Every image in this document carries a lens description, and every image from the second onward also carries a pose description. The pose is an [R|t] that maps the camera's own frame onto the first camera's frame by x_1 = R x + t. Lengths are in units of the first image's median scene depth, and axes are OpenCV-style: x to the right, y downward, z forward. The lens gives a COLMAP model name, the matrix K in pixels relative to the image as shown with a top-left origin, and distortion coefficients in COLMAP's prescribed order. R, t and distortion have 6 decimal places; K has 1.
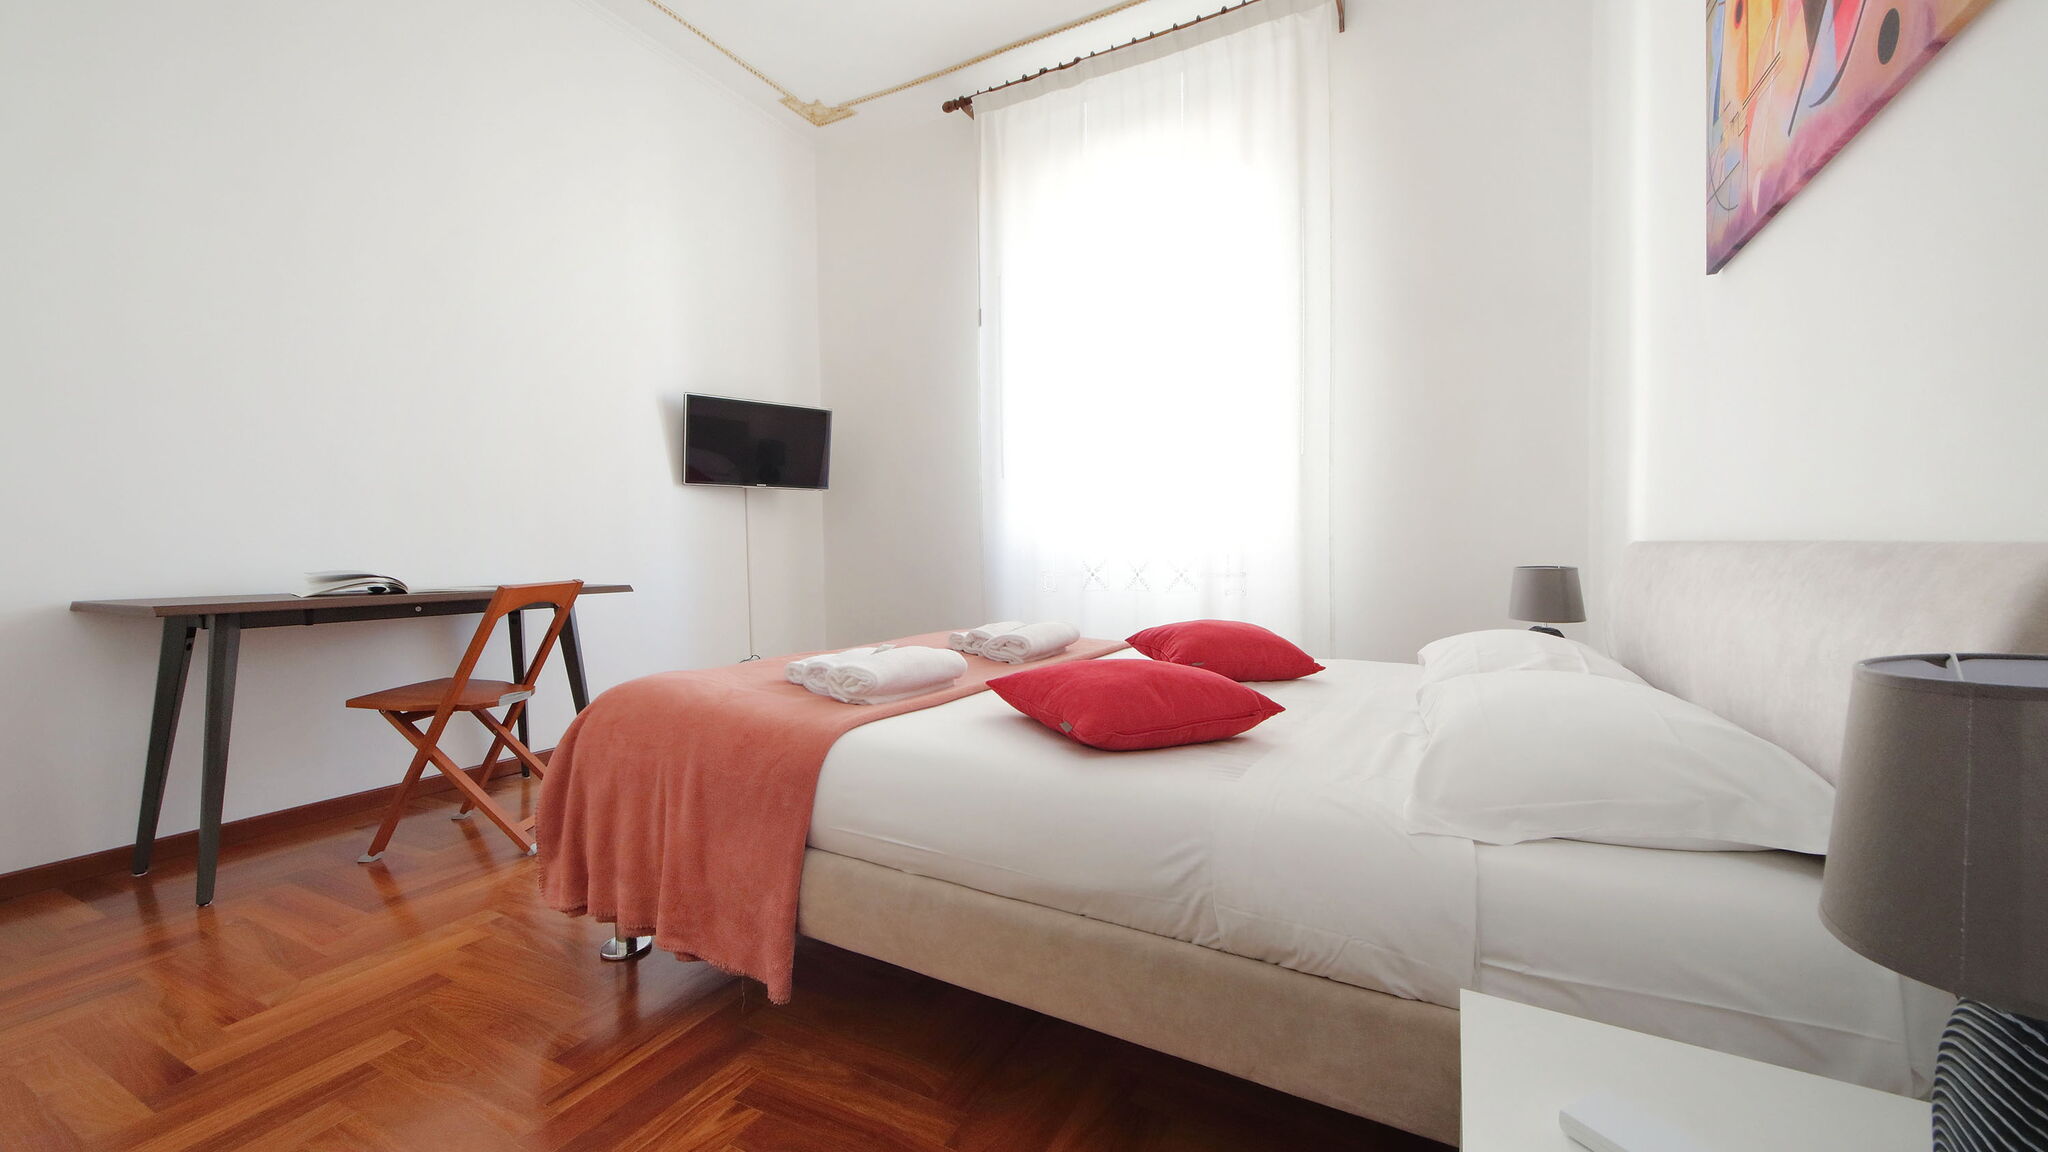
lens RADIAL K [[750.3, 0, 1037.7], [0, 750.3, 515.5], [0, 0, 1]] dist [0.034177, -0.000173]
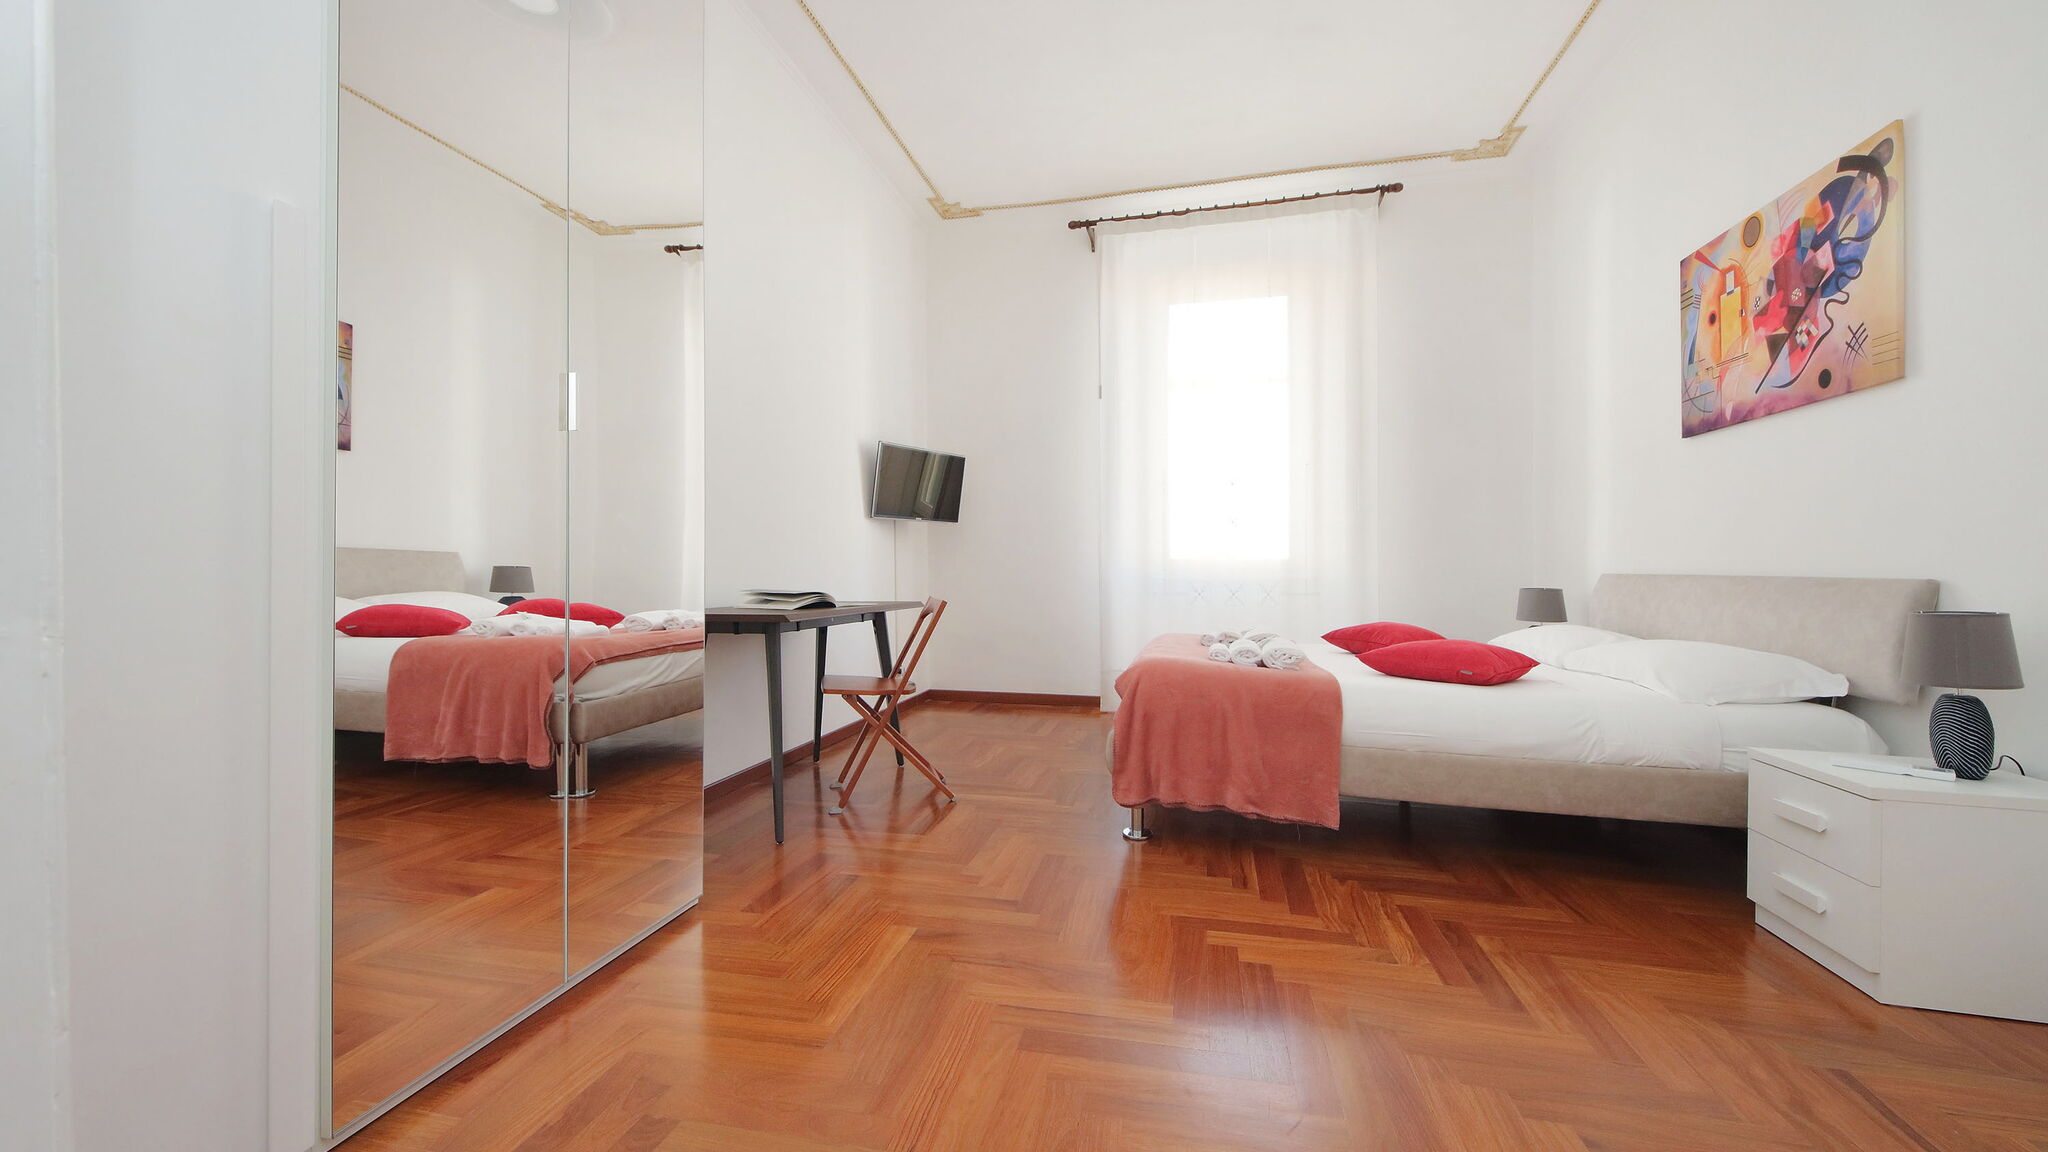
lens RADIAL K [[750.3, 0, 1037.7], [0, 750.3, 515.5], [0, 0, 1]] dist [0.034177, -0.000173]
pose [[0.964840, 0.025178, 0.261628, -0.817784], [-0.015435, 0.999111, -0.039227, -0.007625], [-0.262383, 0.033810, 0.964371, -0.300207]]
